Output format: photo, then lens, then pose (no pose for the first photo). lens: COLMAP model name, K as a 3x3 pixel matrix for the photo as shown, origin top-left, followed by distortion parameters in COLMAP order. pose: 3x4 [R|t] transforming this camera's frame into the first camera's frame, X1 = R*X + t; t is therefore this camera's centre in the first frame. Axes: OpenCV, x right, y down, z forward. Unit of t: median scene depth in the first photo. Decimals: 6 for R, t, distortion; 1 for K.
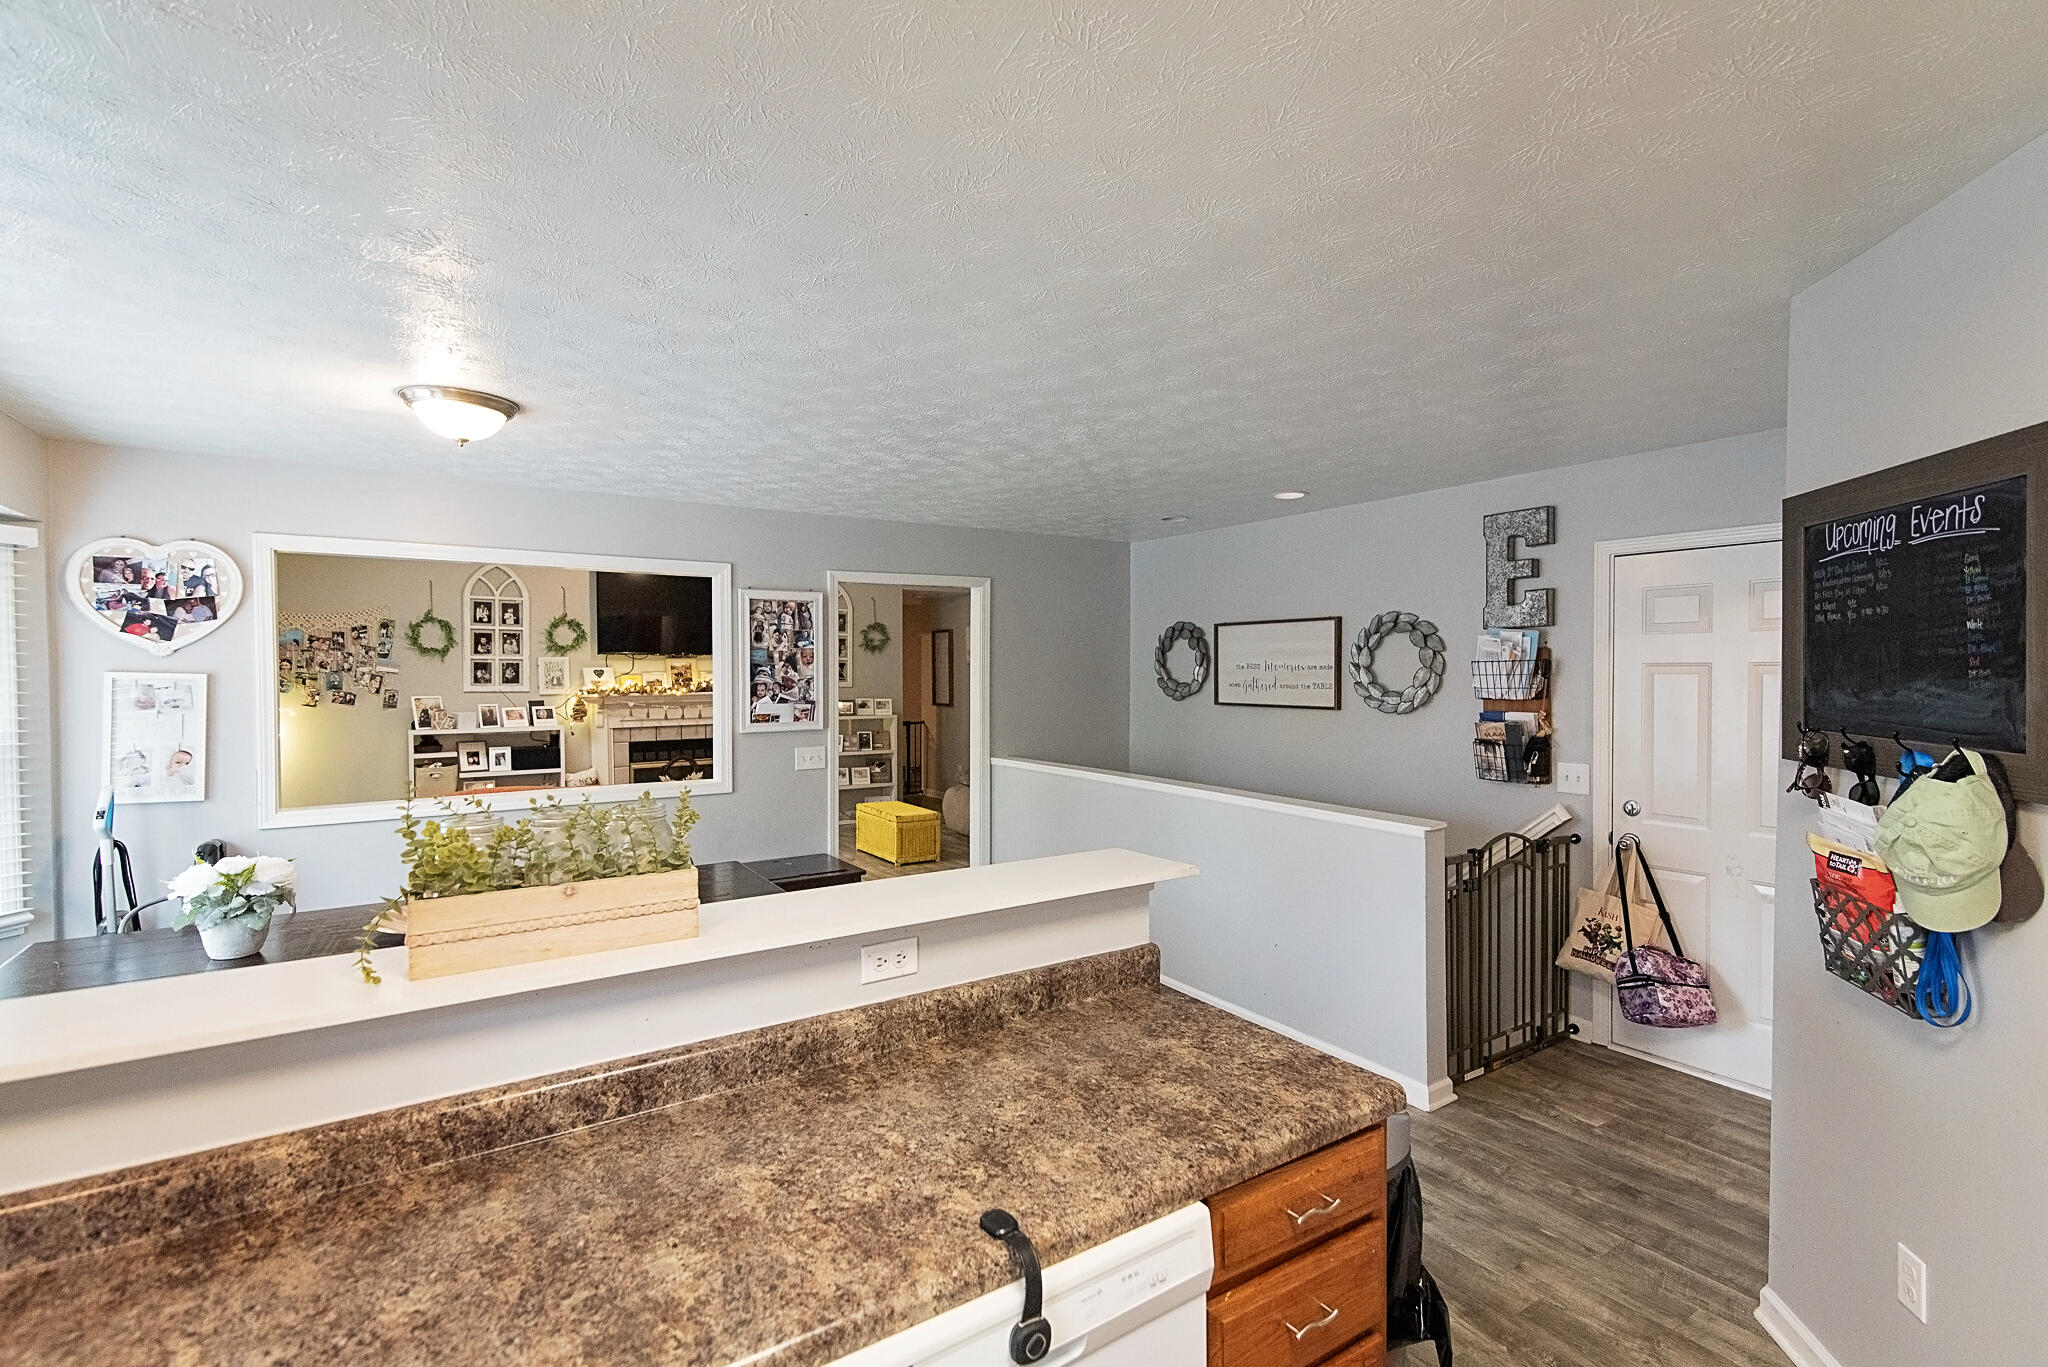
lens RADIAL K [[920.3, 0, 1028.5], [0, 920.3, 689.5], [0, 0, 1]] dist [0.019026, -0.001597]
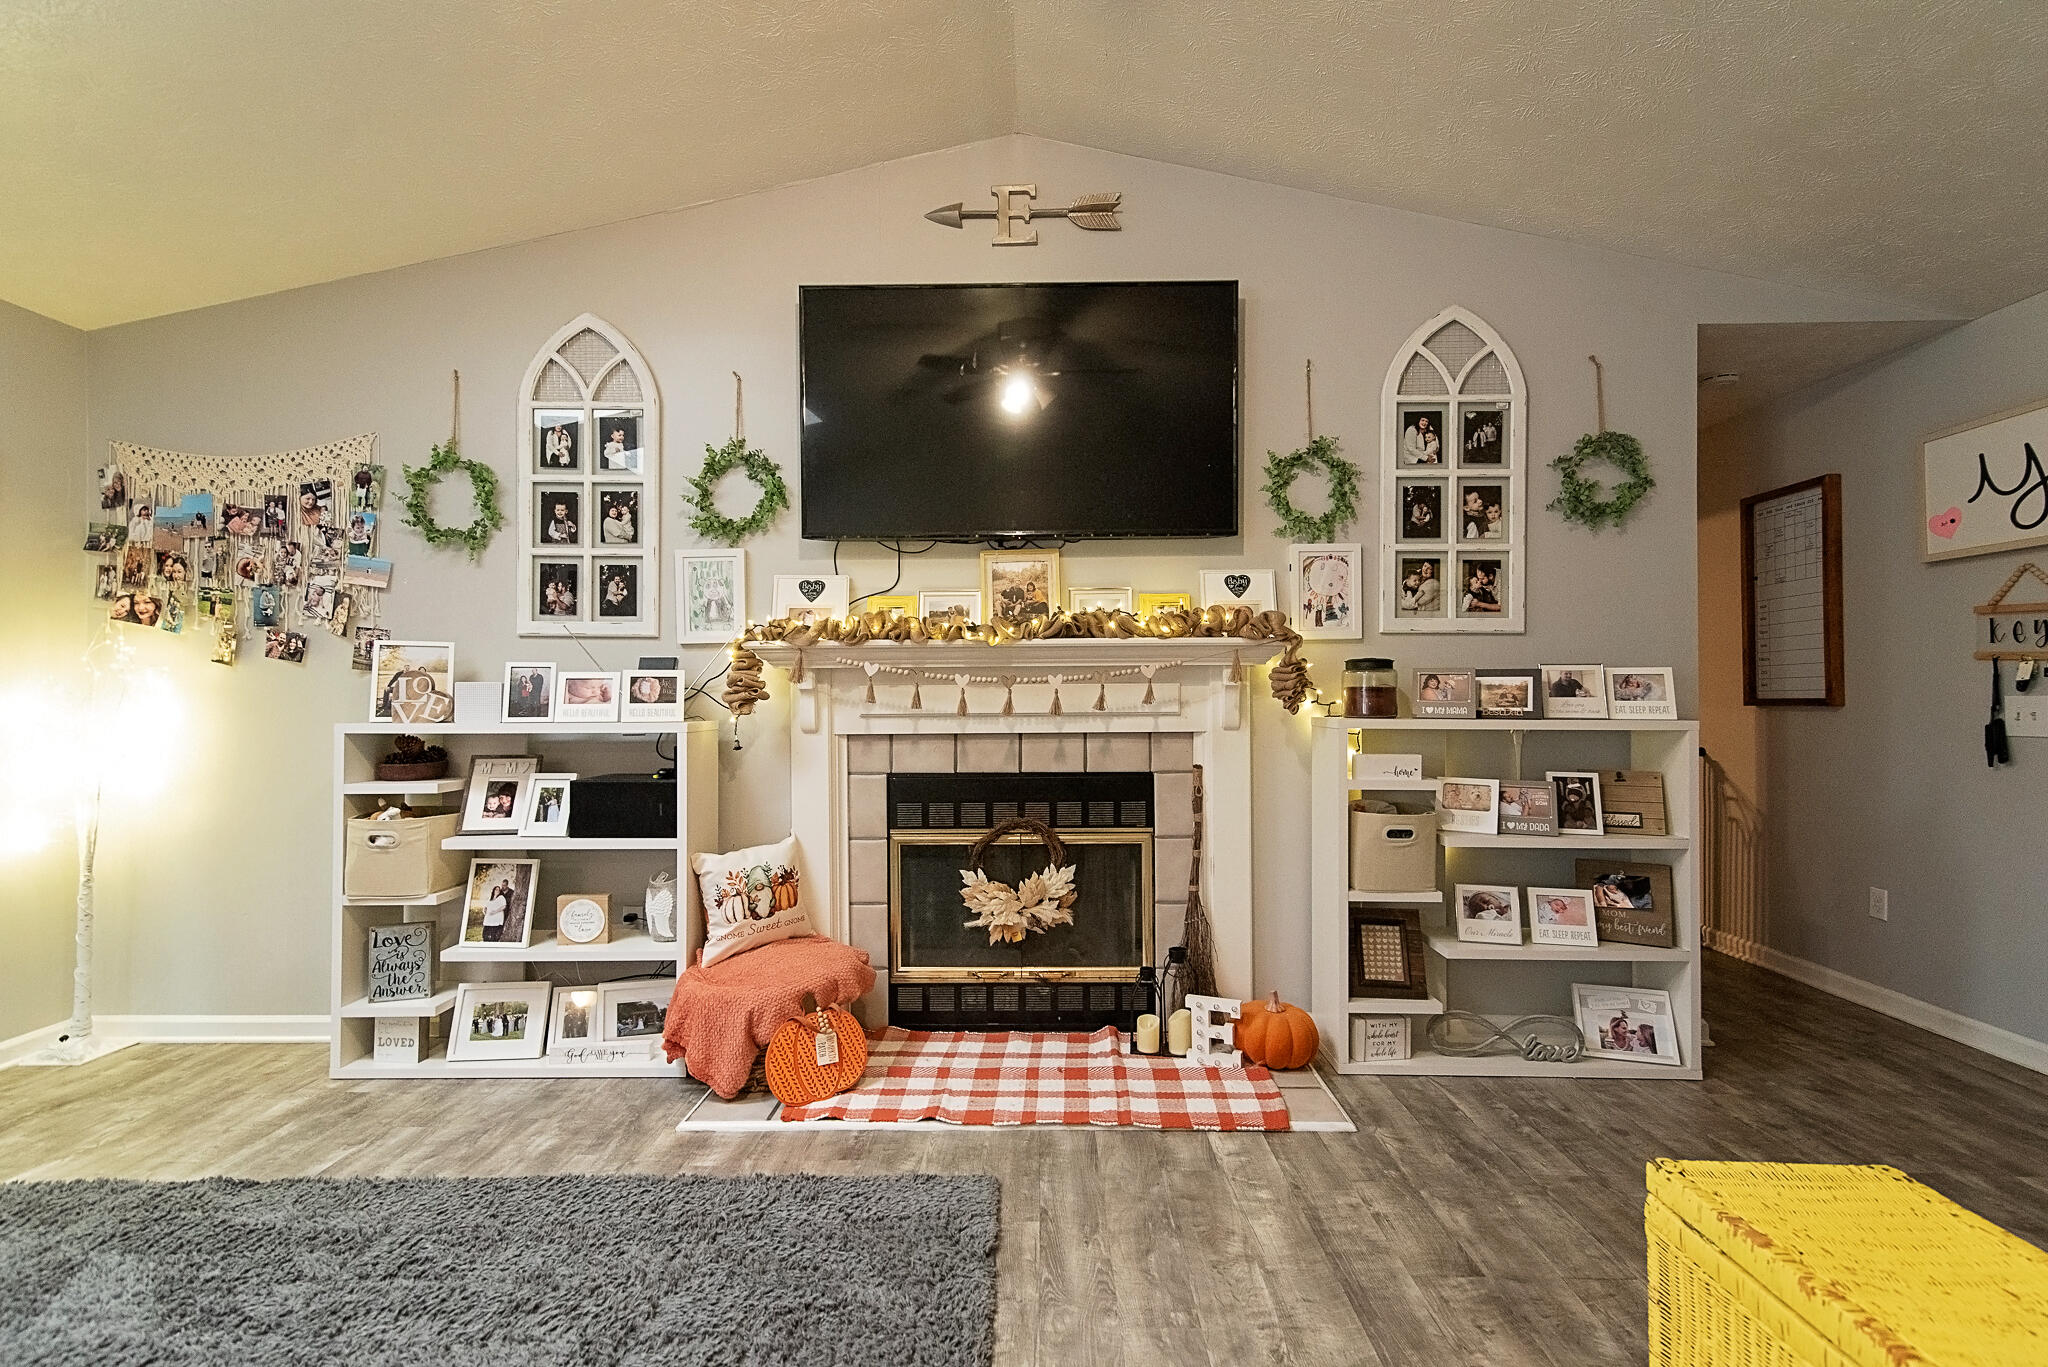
lens RADIAL K [[920.3, 0, 1028.5], [0, 920.3, 689.5], [0, 0, 1]] dist [0.019026, -0.001597]
pose [[0.822389, -0.004210, -0.568910, -0.183992], [-0.011797, 0.999631, -0.024450, 0.033628], [0.568803, 0.026818, 0.822036, 0.778593]]
